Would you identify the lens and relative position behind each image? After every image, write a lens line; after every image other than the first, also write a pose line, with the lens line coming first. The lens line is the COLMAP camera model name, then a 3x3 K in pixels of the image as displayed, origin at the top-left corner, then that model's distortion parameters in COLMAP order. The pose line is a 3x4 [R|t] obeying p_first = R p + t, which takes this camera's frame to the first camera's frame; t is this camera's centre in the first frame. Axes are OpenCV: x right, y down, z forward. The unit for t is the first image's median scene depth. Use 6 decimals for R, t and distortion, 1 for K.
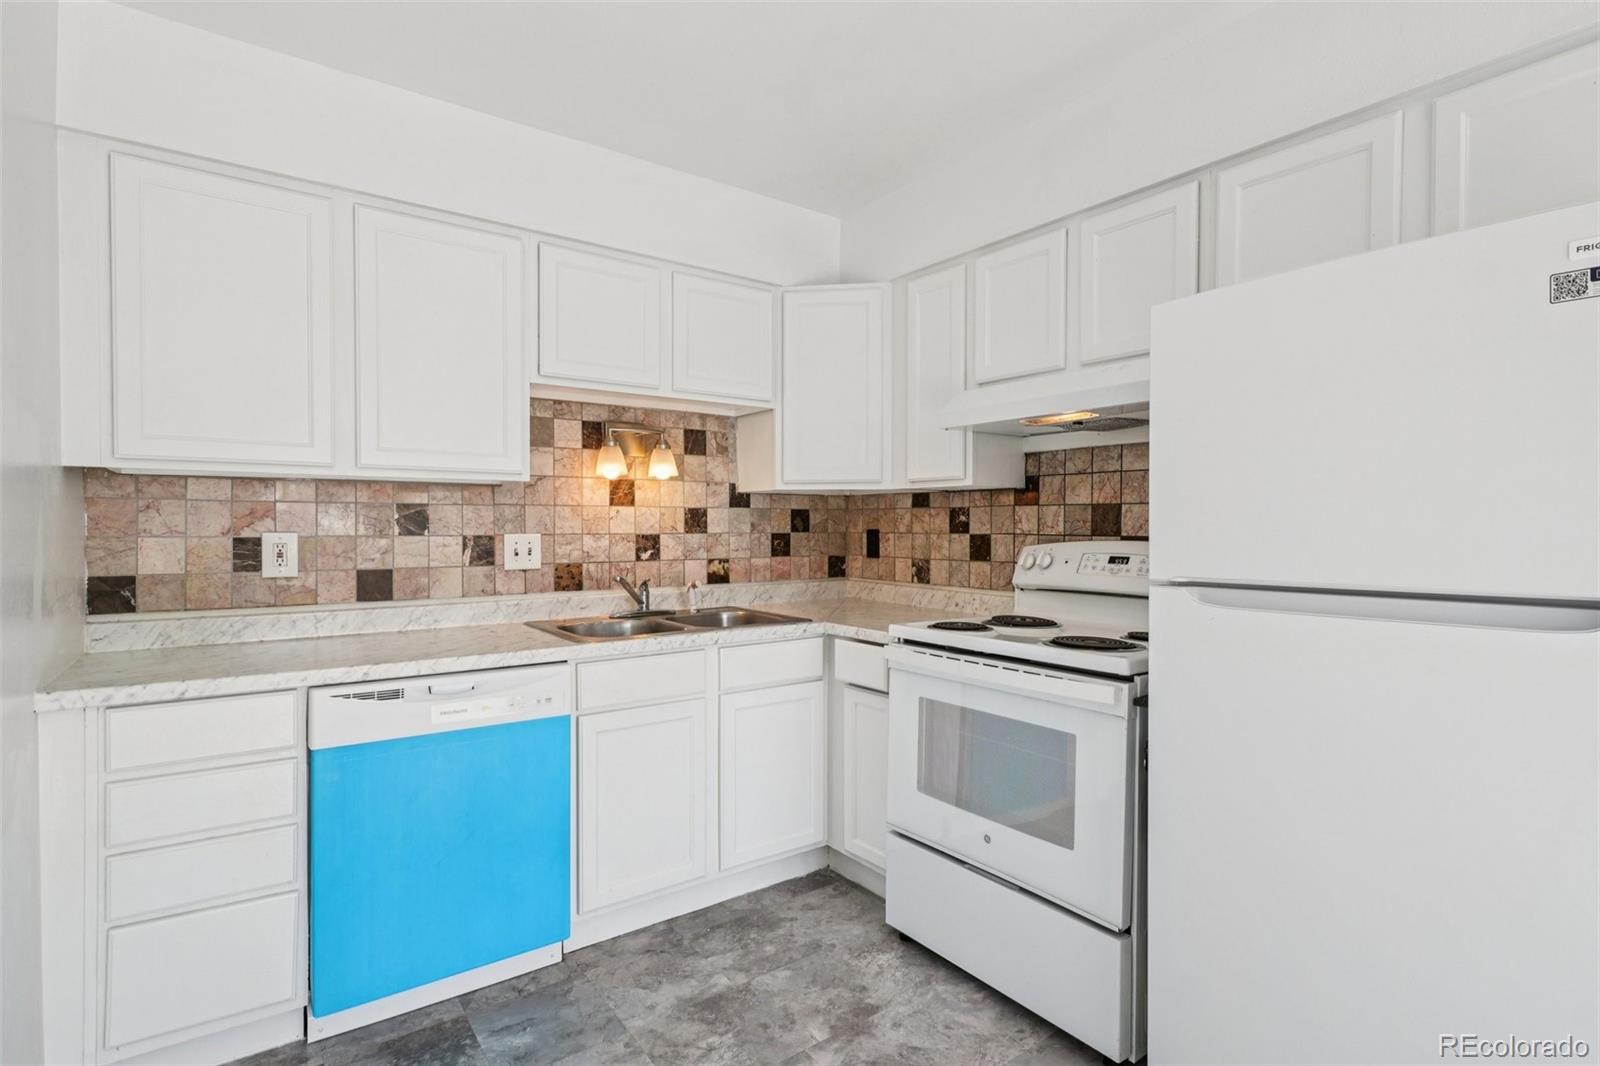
lens RADIAL K [[778.4, 0, 802.3], [0, 778.4, 537.8], [0, 0, 1]] dist [0.004281, -0.000083]
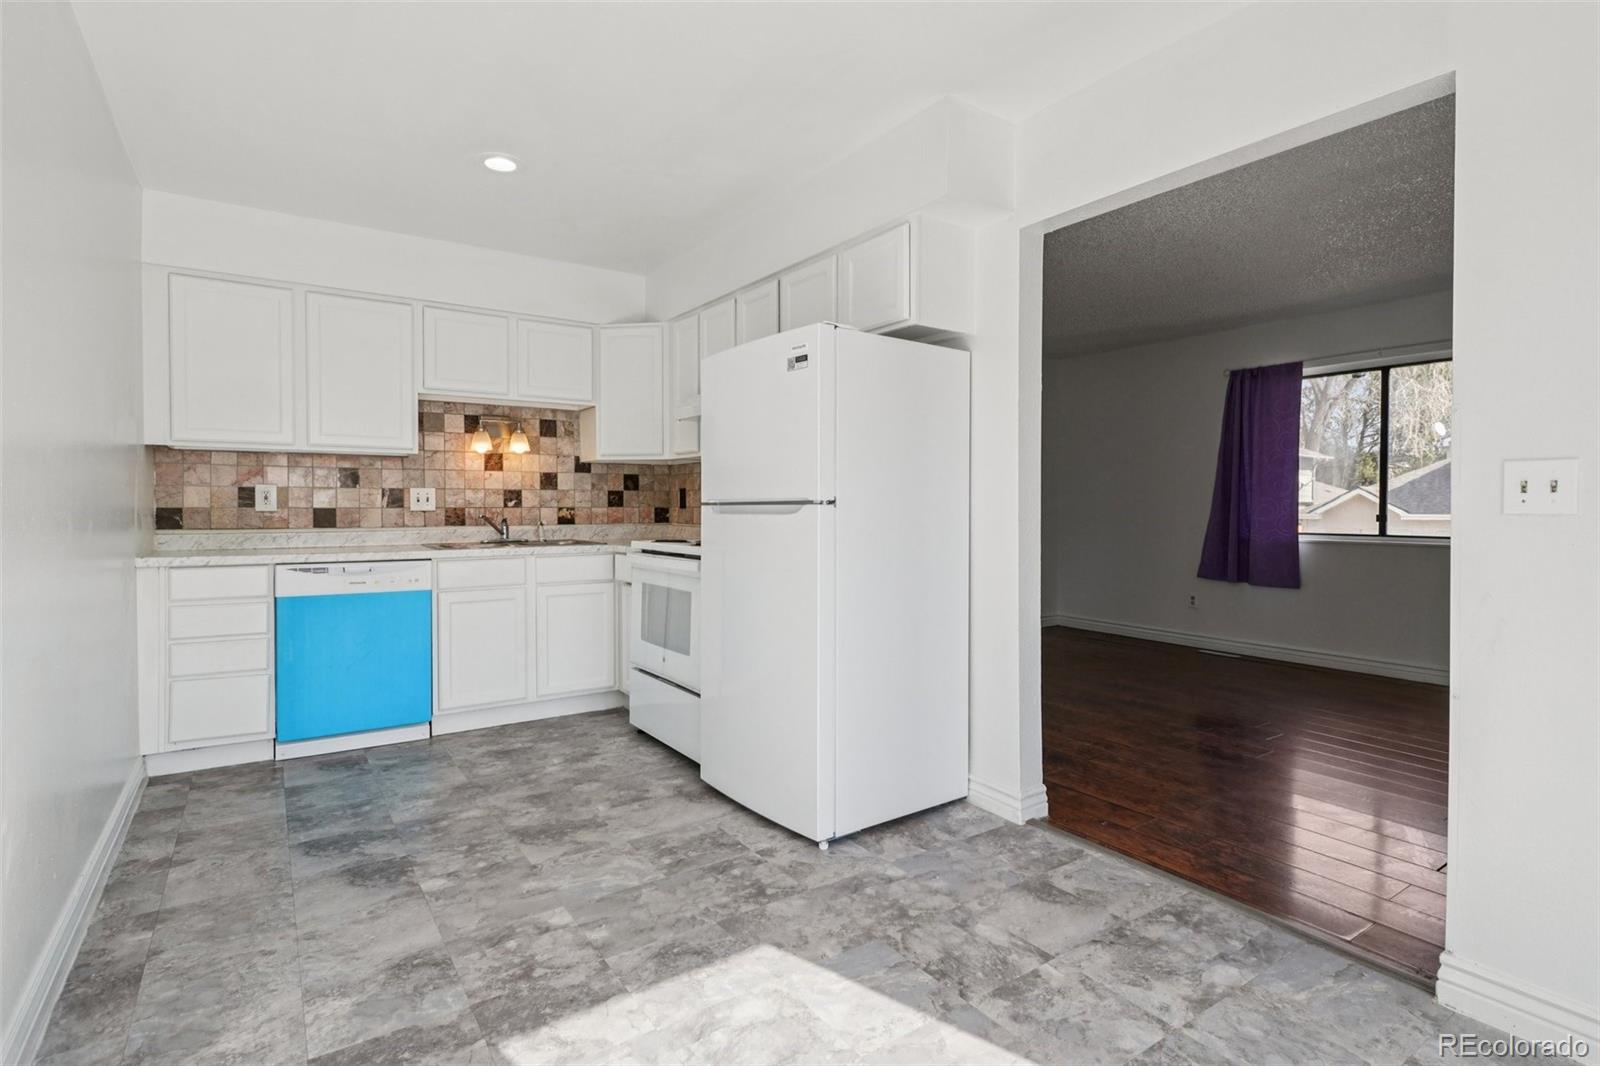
lens RADIAL K [[785.2, 0, 796.3], [0, 785.2, 520.1], [0, 0, 1]] dist [0.018421, -0.007885]
pose [[0.999259, -0.000093, -0.038488, 0.429807], [0.000168, 0.999998, 0.001940, 0.053861], [0.038488, -0.001945, 0.999257, -0.525239]]
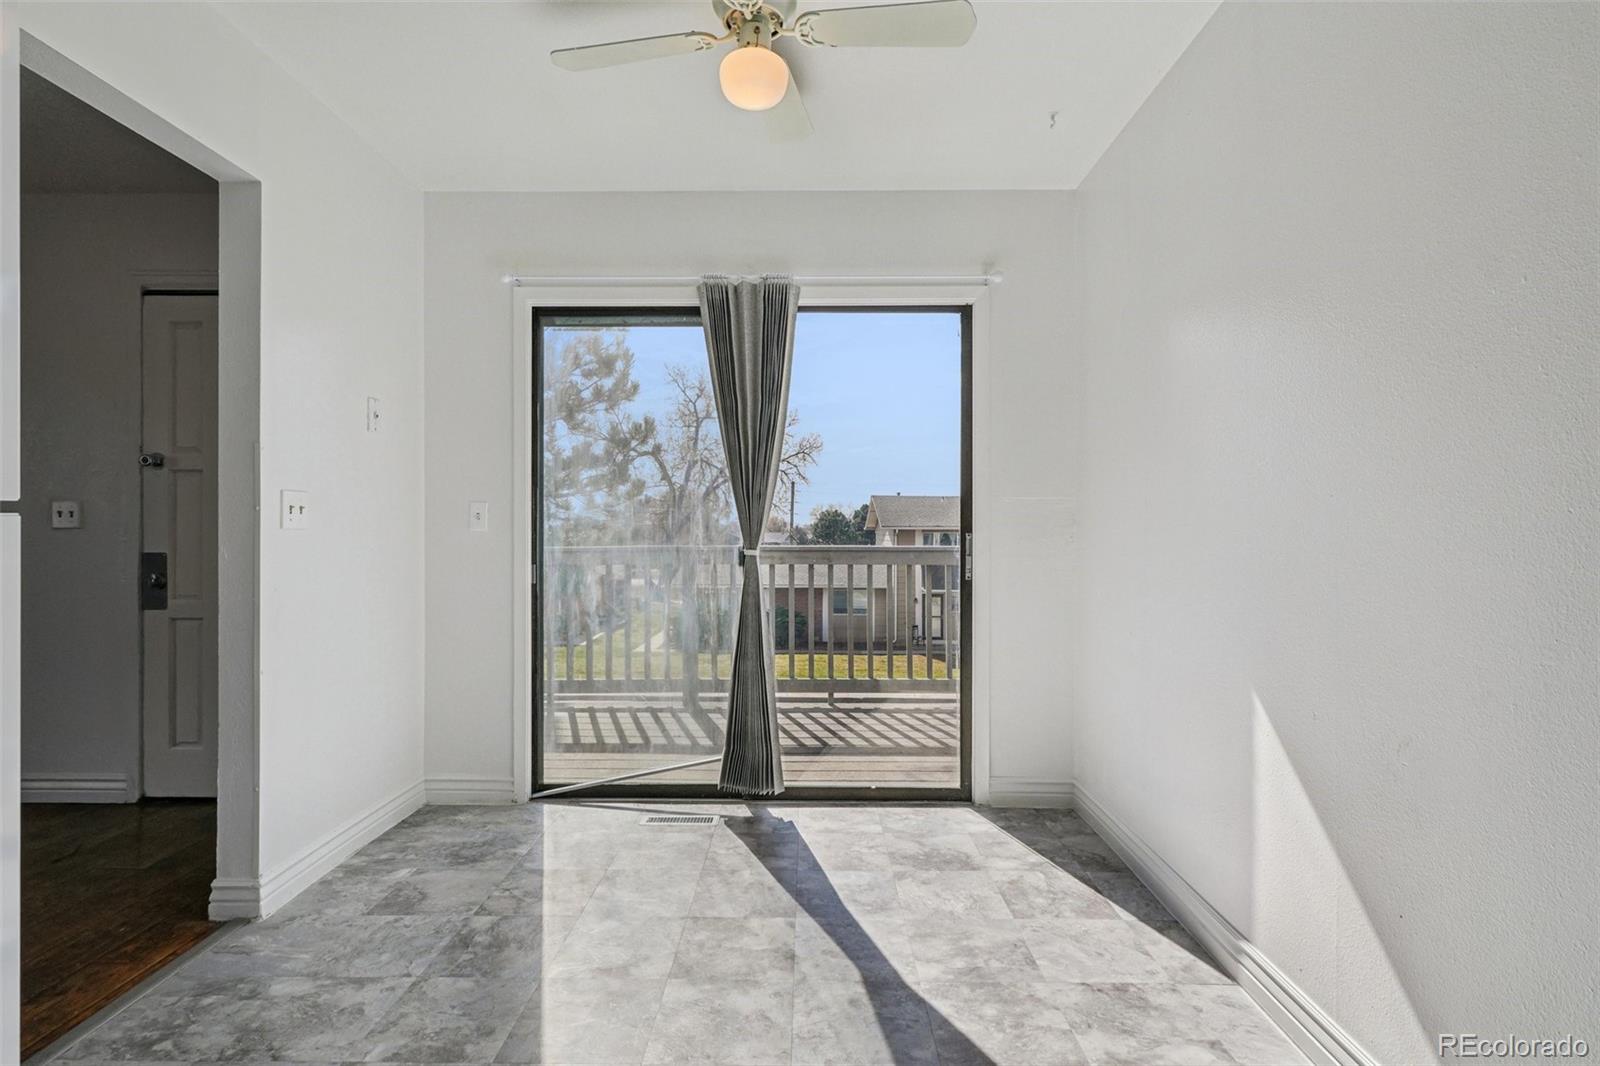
lens RADIAL K [[785.2, 0, 796.3], [0, 785.2, 520.1], [0, 0, 1]] dist [0.018421, -0.007885]
pose [[-0.796630, 0.002001, 0.604464, 0.016705], [0.006640, 0.999963, 0.005440, 0.040837], [-0.604431, 0.008347, -0.796614, 0.426487]]
